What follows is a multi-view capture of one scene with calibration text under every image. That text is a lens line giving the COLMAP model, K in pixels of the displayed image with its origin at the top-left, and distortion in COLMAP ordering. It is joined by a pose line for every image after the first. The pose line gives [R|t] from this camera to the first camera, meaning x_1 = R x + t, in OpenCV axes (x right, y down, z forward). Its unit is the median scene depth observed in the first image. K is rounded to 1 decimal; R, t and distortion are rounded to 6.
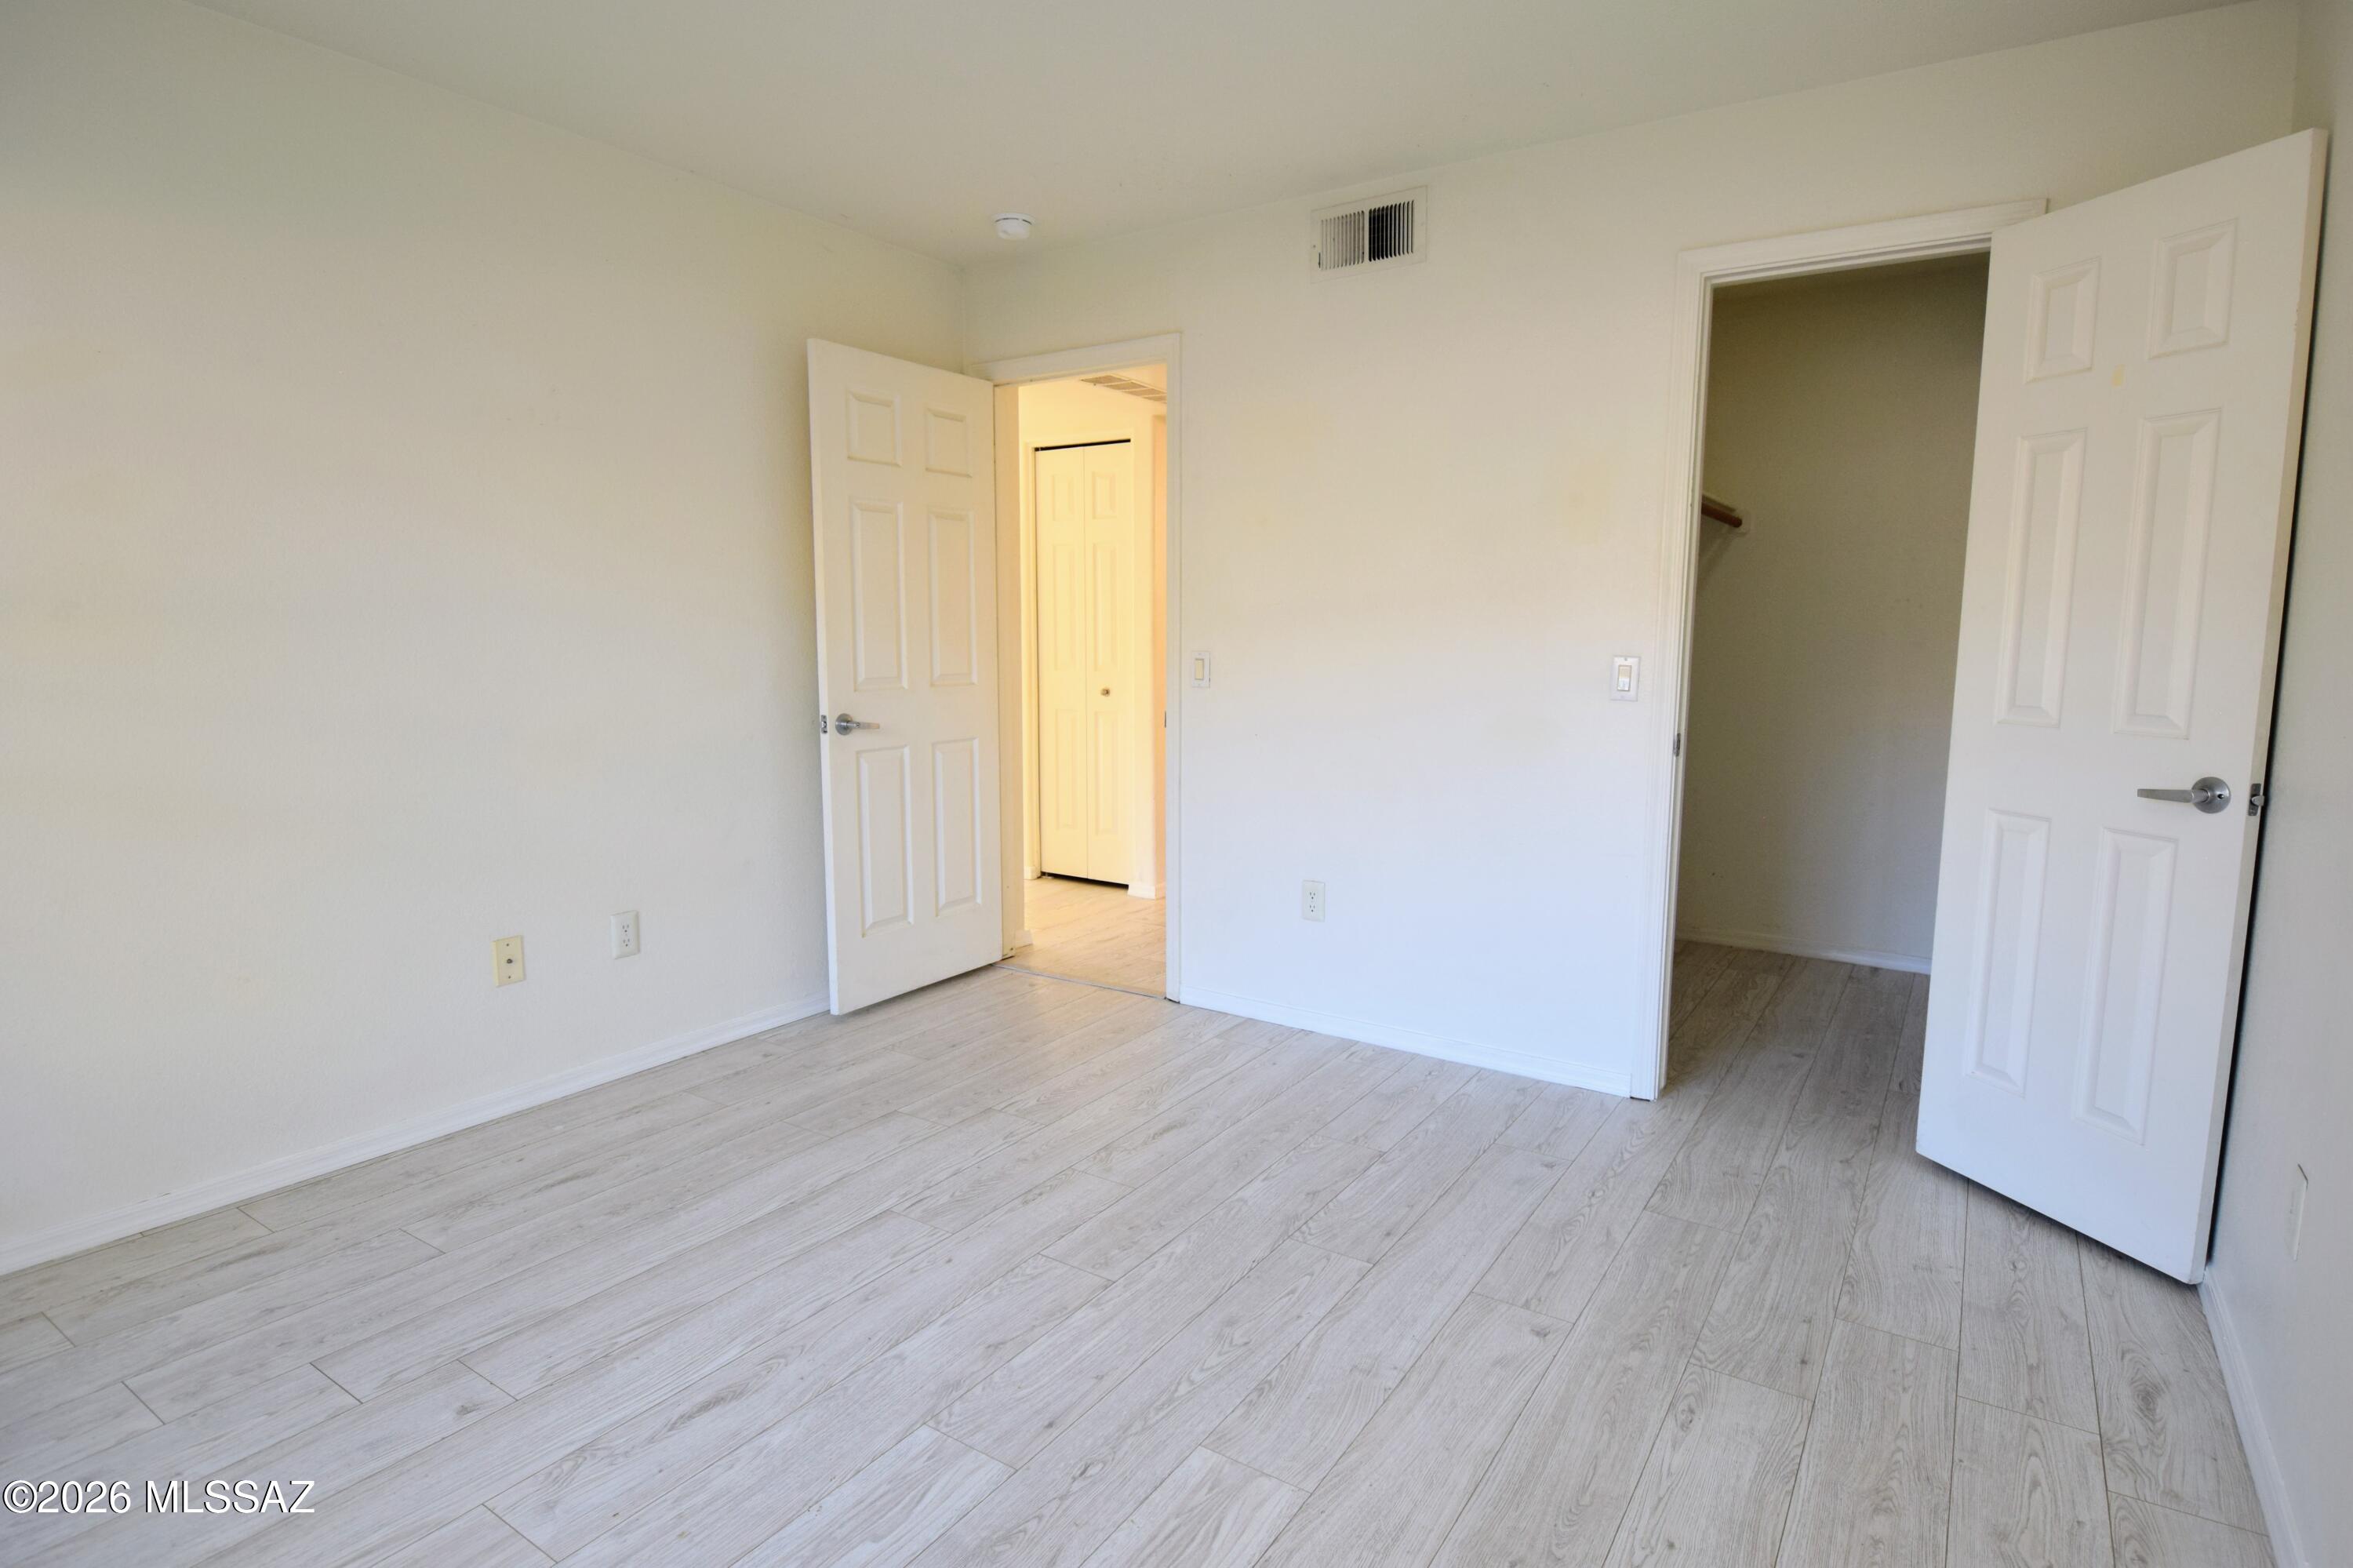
lens RADIAL K [[1234.6, 0, 1197.8], [0, 1234.6, 775.2], [0, 0, 1]] dist [0.021881, -0.027927]
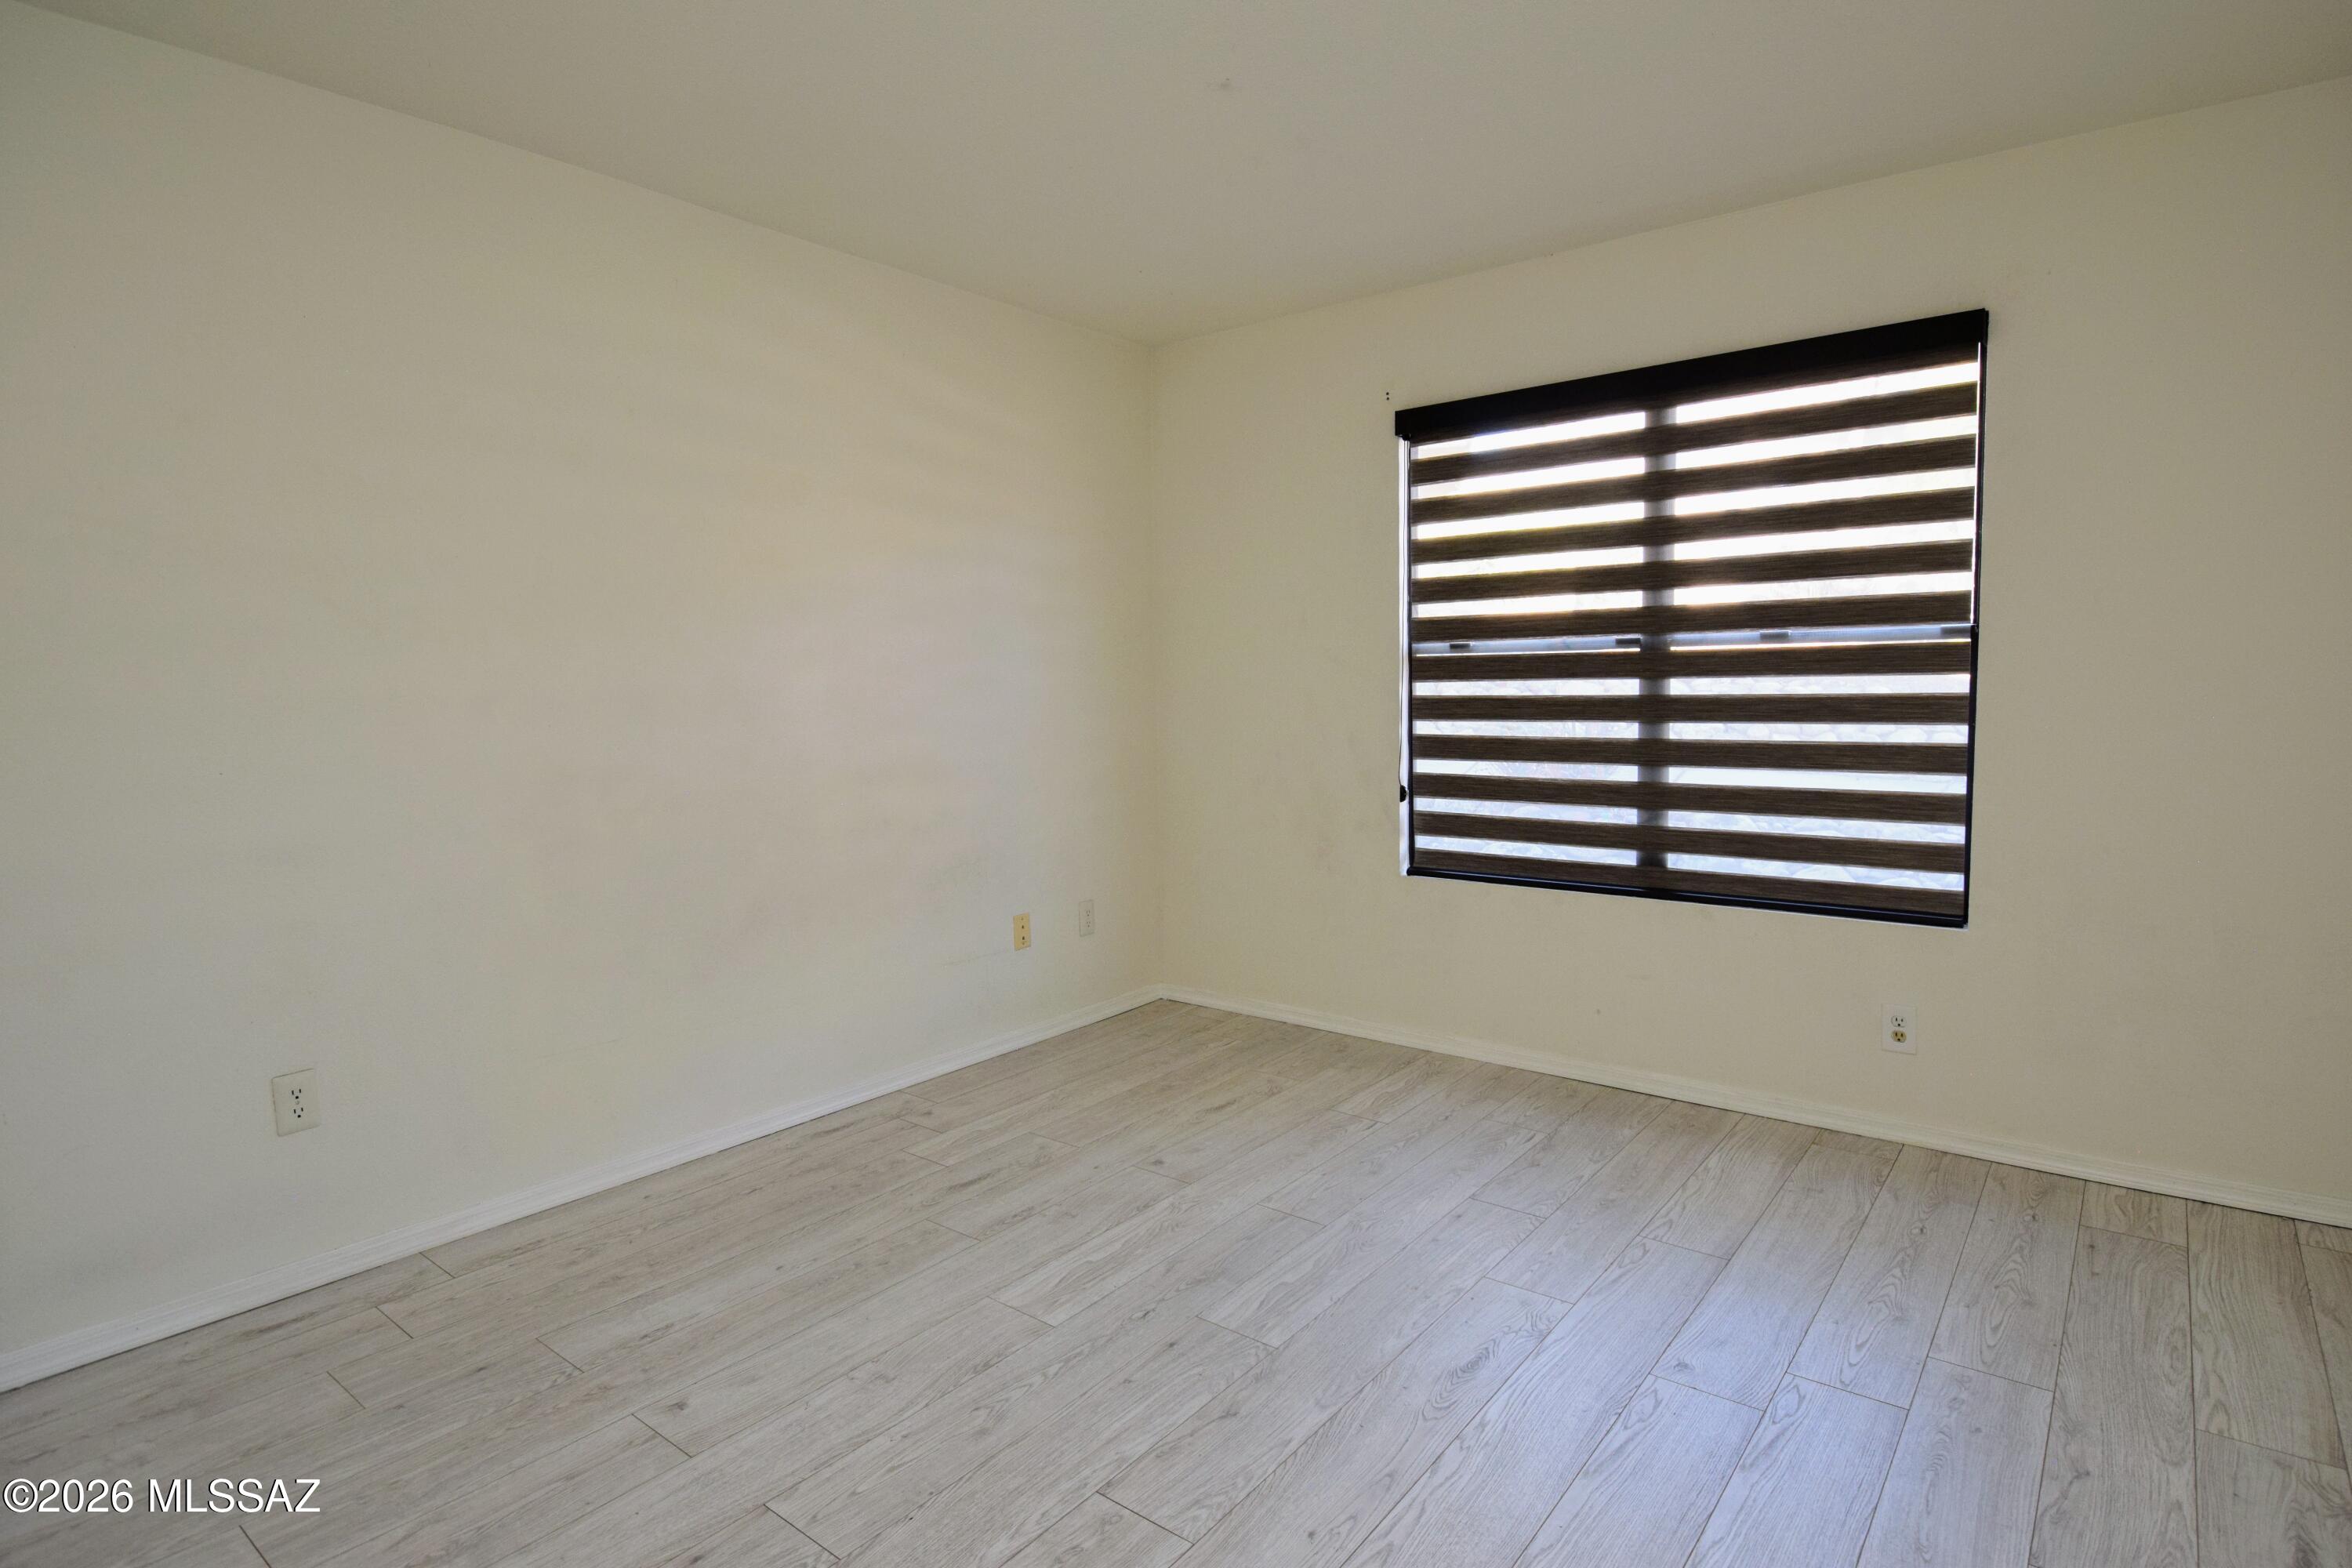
lens RADIAL K [[1234.1, 0, 1197.3], [0, 1234.1, 775.2], [0, 0, 1]] dist [0.021881, -0.027927]
pose [[-0.996455, 0.004215, 0.084021, -0.227133], [0.020671, 0.980391, 0.195974, -0.234090], [-0.081548, 0.197016, -0.977003, 1.897746]]
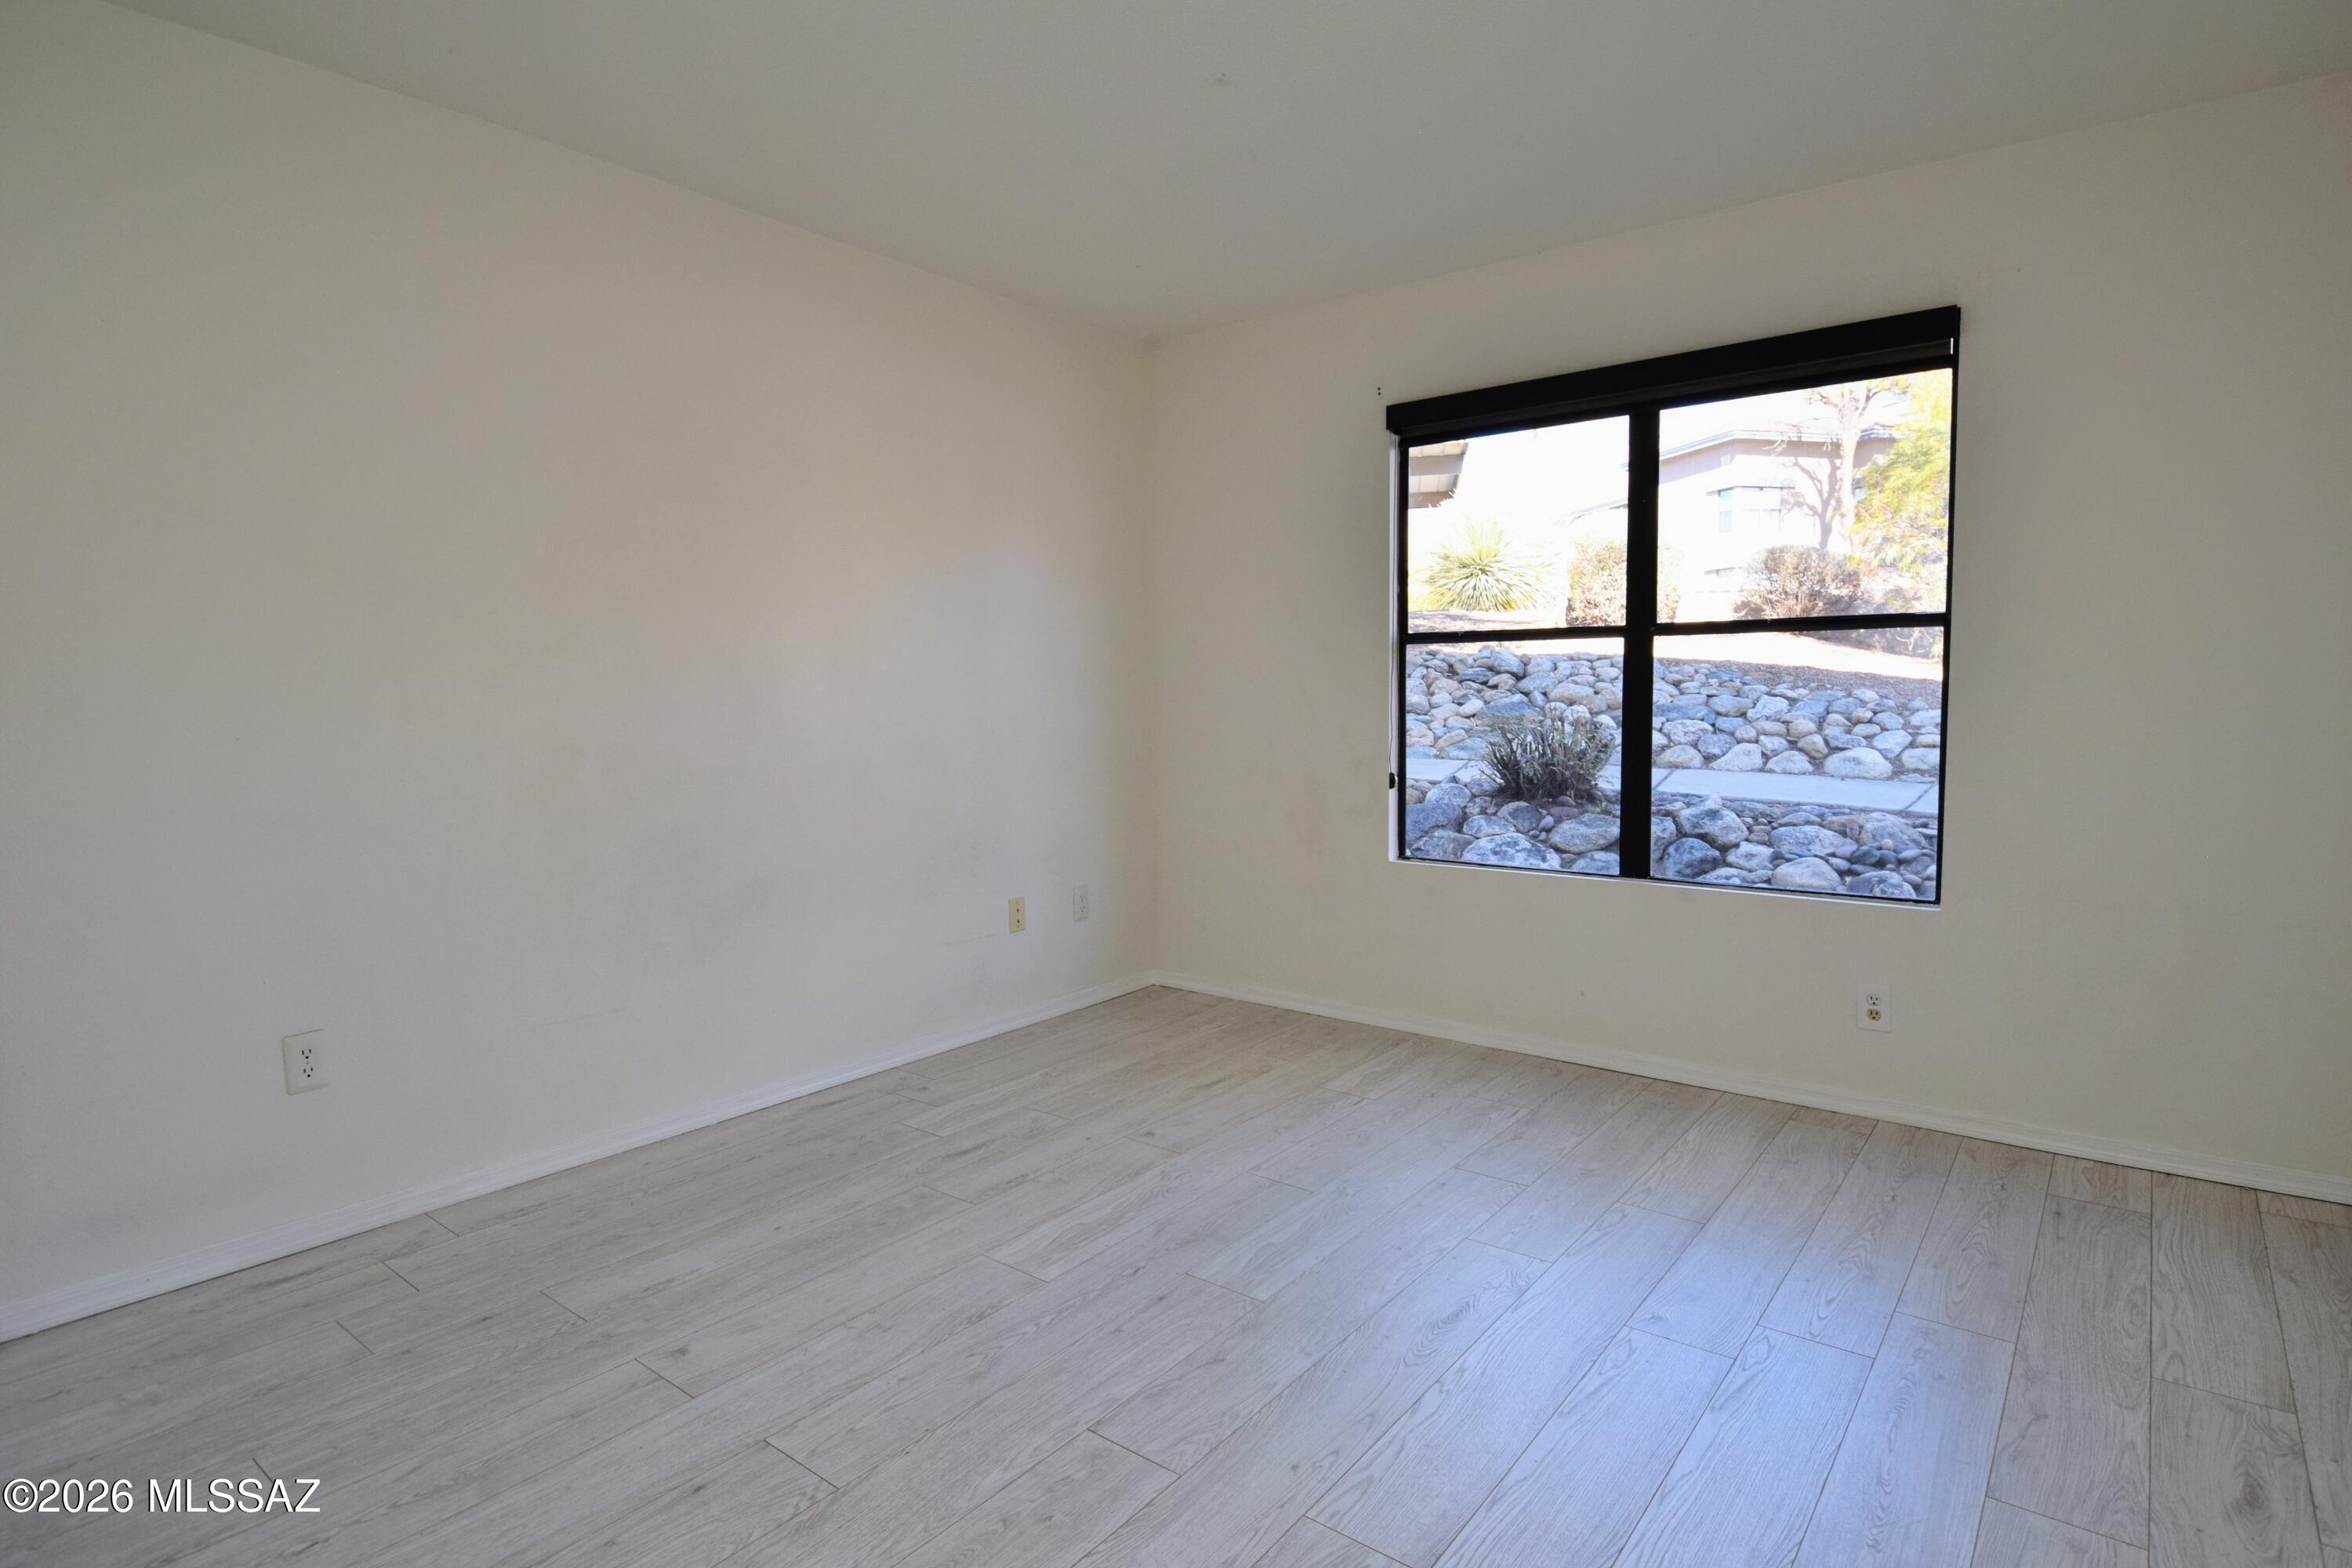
lens RADIAL K [[1234.1, 0, 1197.3], [0, 1234.1, 775.2], [0, 0, 1]] dist [0.021881, -0.027927]
pose [[-0.996852, -0.002099, 0.079260, -0.231304], [0.012954, 0.981906, 0.188926, -0.204701], [-0.078223, 0.189358, -0.978787, 1.937460]]
